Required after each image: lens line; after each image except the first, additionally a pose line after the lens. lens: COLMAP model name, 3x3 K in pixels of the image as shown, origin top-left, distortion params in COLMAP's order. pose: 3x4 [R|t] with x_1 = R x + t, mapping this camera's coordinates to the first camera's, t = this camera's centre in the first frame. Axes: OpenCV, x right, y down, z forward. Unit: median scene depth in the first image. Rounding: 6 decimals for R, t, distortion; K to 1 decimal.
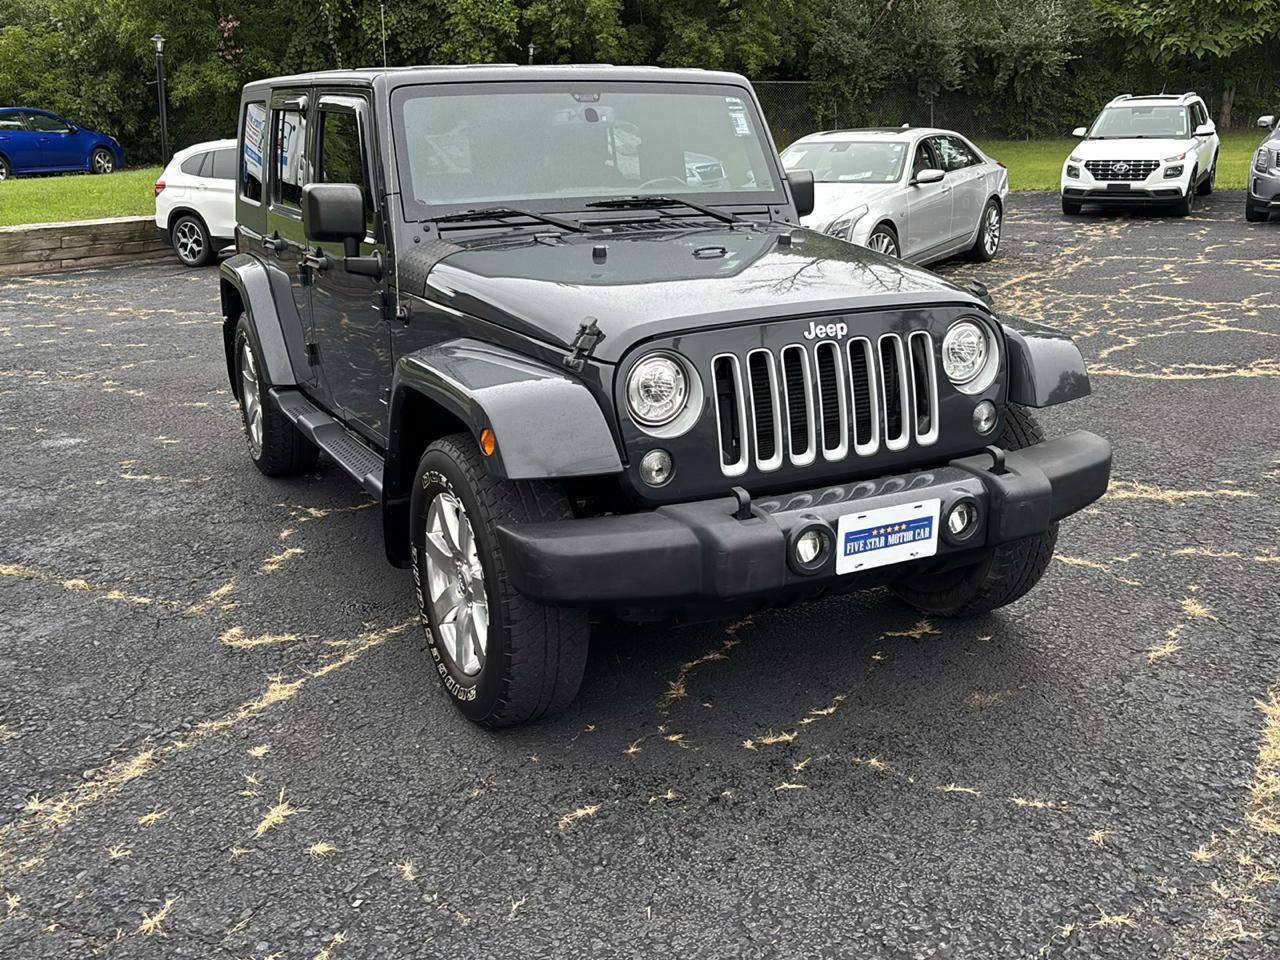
lens RADIAL K [[1238.0, 0, 641.9], [0, 1238.0, 476.9], [0, 0, 1]] dist [0.022098, 0.000000]
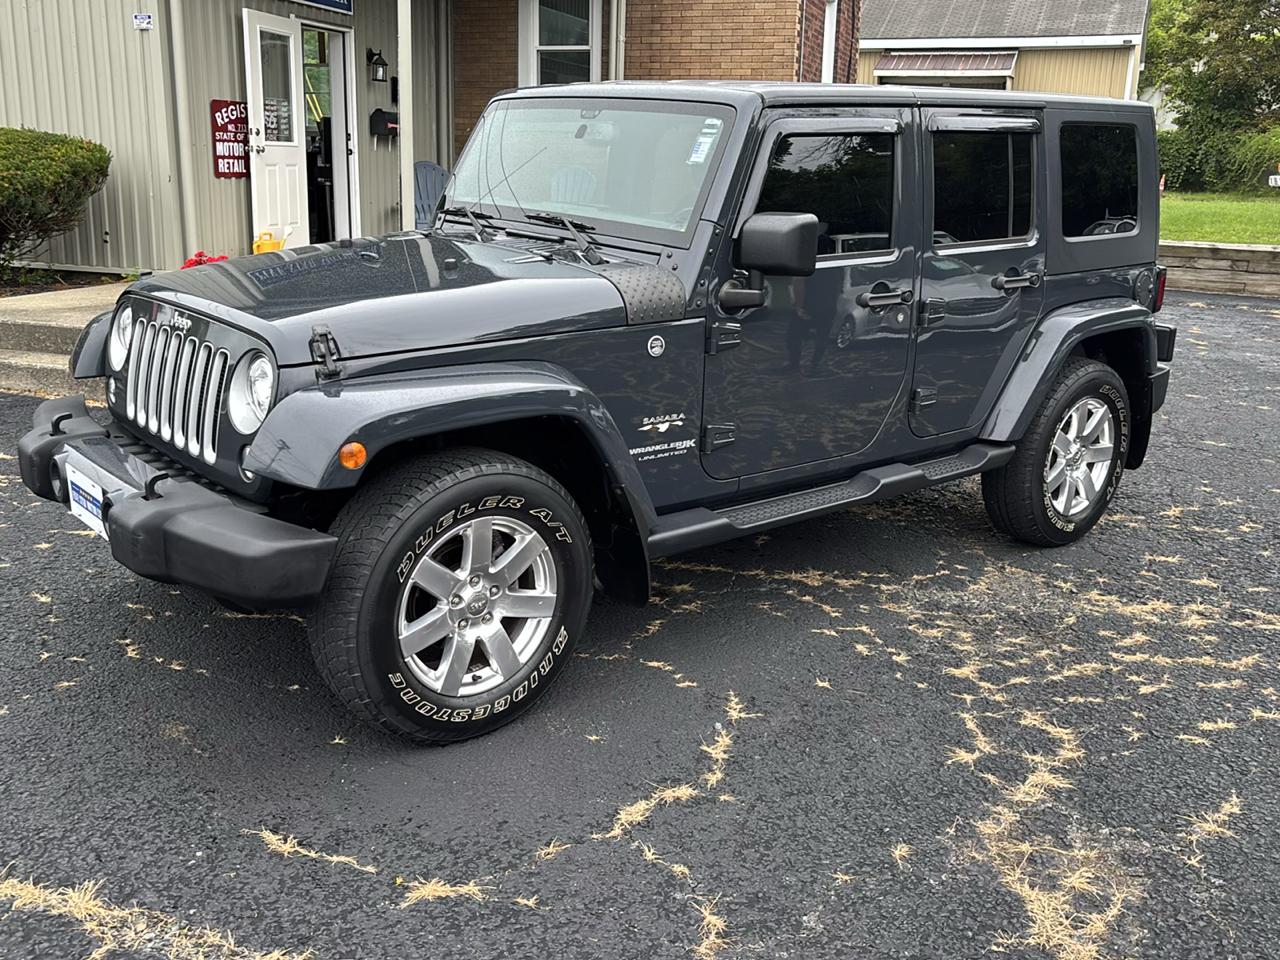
lens RADIAL K [[1238.0, 0, 643.9], [0, 1238.0, 476.5], [0, 0, 1]] dist [0.022098, 0.000000]
pose [[0.235354, 0.290518, -0.927474, 1.162960], [-0.302150, 0.928864, 0.214281, -0.313972], [0.923750, 0.229805, 0.306392, 0.961500]]
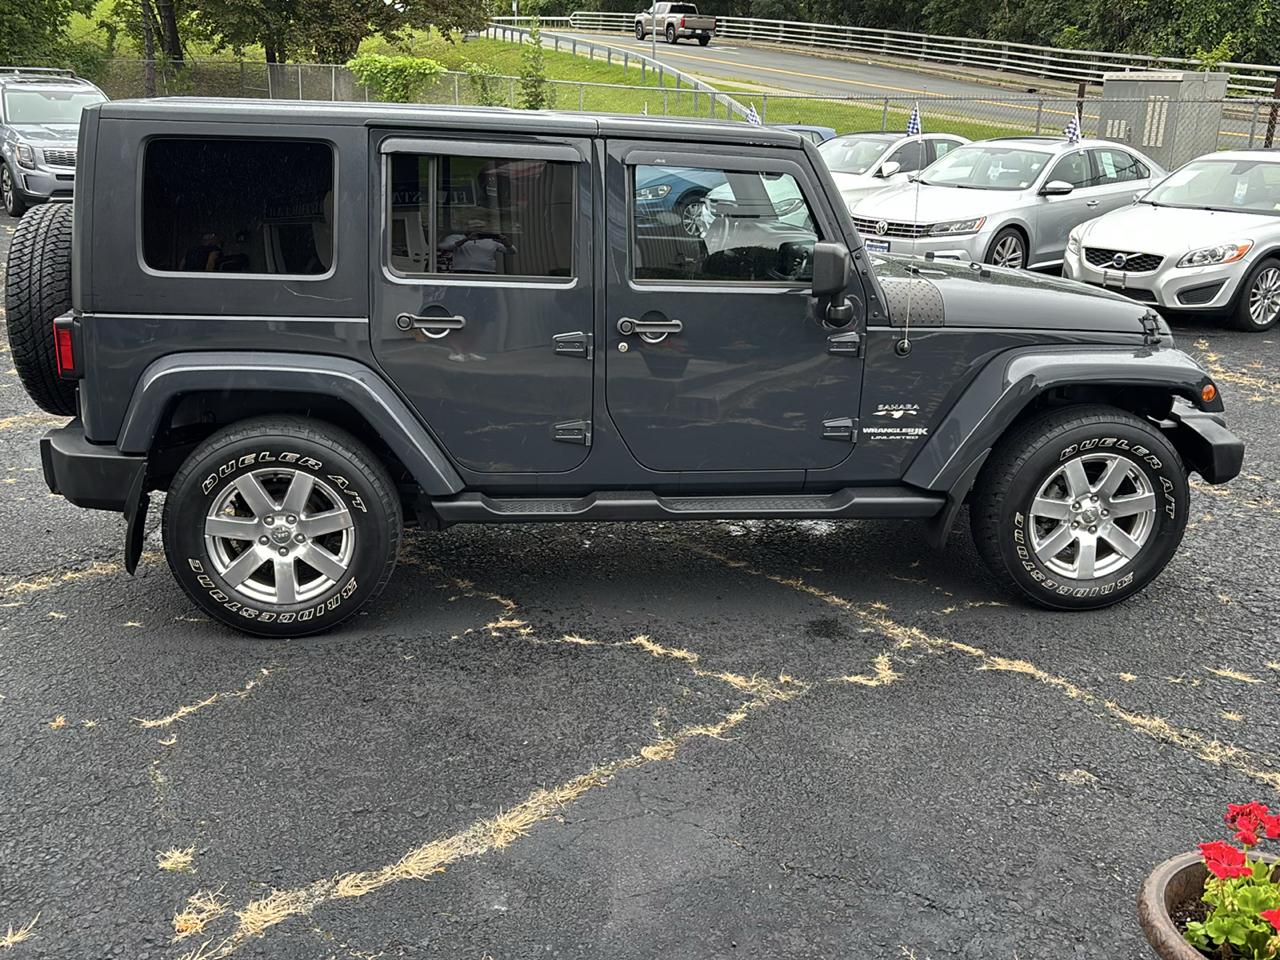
lens RADIAL K [[1238.0, 0, 641.2], [0, 1238.0, 478.1], [0, 0, 1]] dist [0.022098, 0.000000]
pose [[0.343079, -0.246306, 0.906438, -1.477993], [0.229005, 0.957822, 0.173592, -0.294074], [-0.910963, 0.148023, 0.385013, 0.860220]]
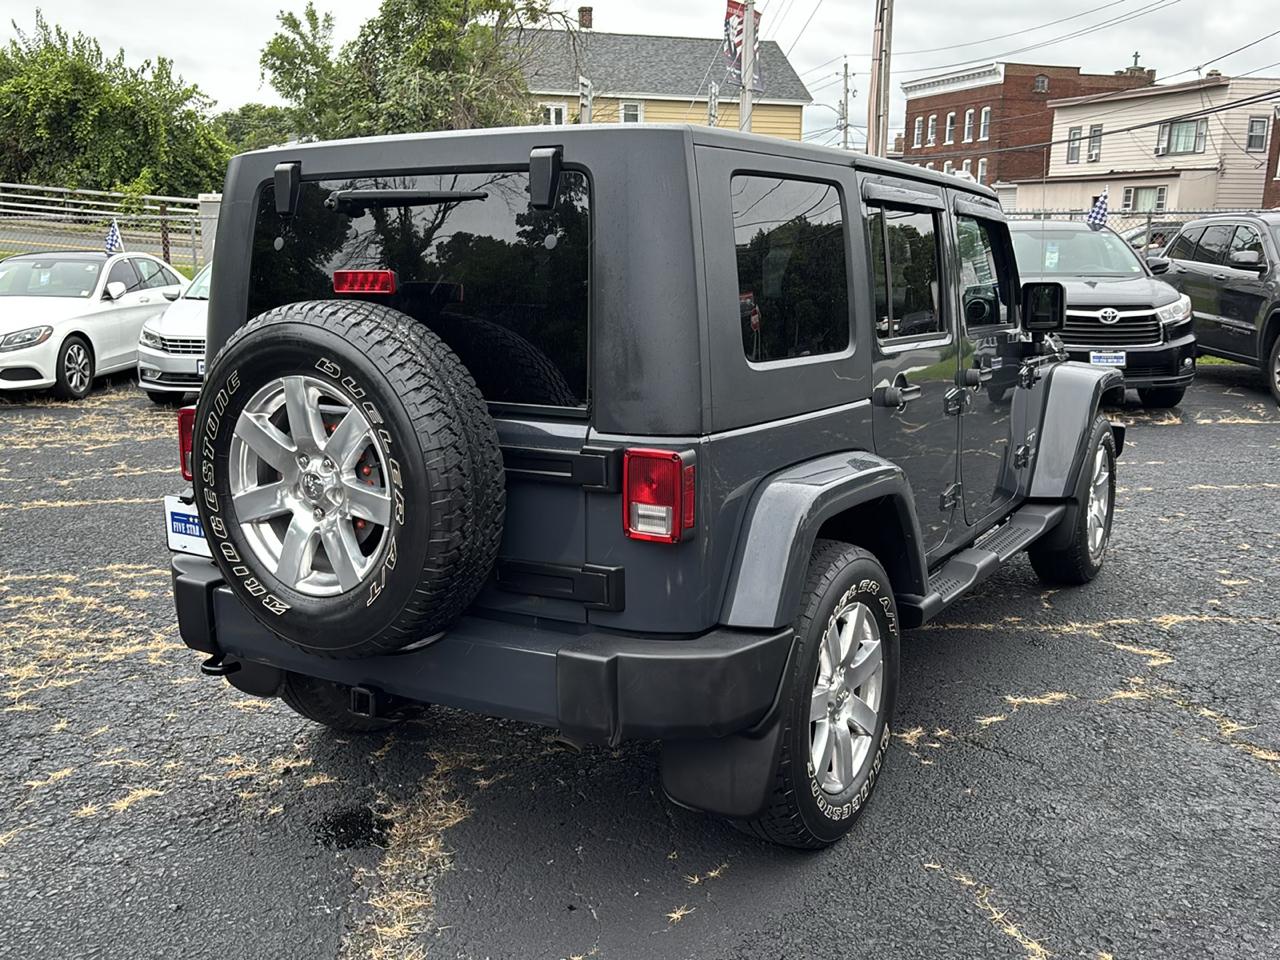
lens RADIAL K [[1238.0, 0, 641.3], [0, 1238.0, 477.1], [0, 0, 1]] dist [0.022098, 0.000000]
pose [[-0.519425, -0.130854, 0.844438, -1.187170], [0.248027, 0.922576, 0.295527, -0.565518], [-0.817729, 0.362948, -0.446753, 2.125449]]
